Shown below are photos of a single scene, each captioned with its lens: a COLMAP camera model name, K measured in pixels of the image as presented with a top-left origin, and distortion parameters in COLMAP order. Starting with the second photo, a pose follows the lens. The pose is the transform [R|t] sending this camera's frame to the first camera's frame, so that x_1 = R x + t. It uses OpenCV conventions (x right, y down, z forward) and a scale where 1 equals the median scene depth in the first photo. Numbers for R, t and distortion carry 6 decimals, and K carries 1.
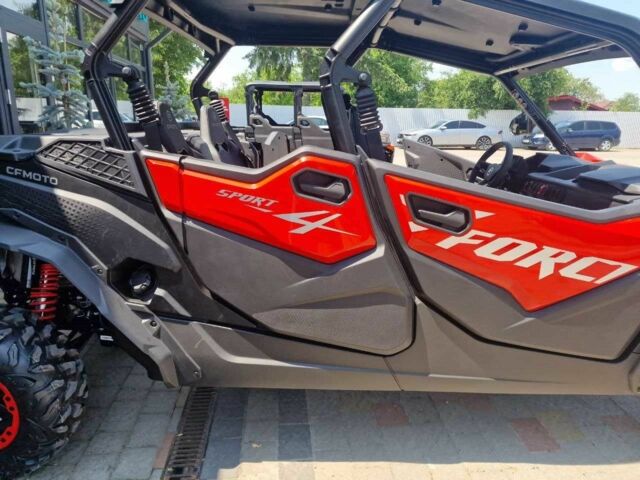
lens RADIAL K [[429.4, 0, 318.3], [0, 429.4, 236.6], [0, 0, 1]] dist [0.066860, -0.061224]
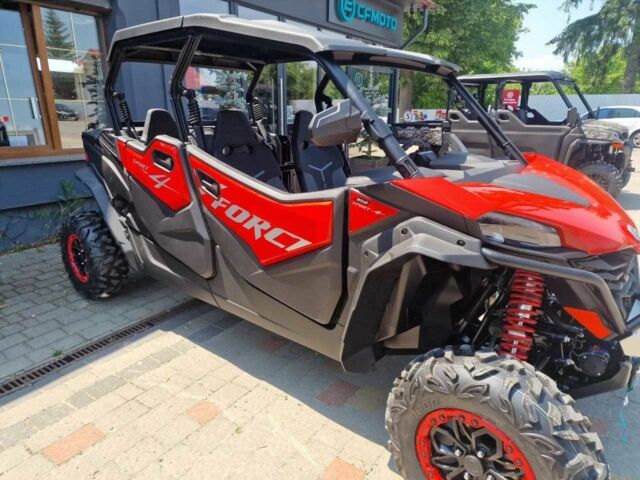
lens RADIAL K [[429.4, 0, 318.3], [0, 429.4, 236.6], [0, 0, 1]] dist [0.066860, -0.061224]
pose [[0.767218, 0.166168, -0.619487, 1.434067], [-0.157848, 0.985068, 0.068739, -0.033436], [0.621659, 0.045047, 0.781992, 0.069820]]
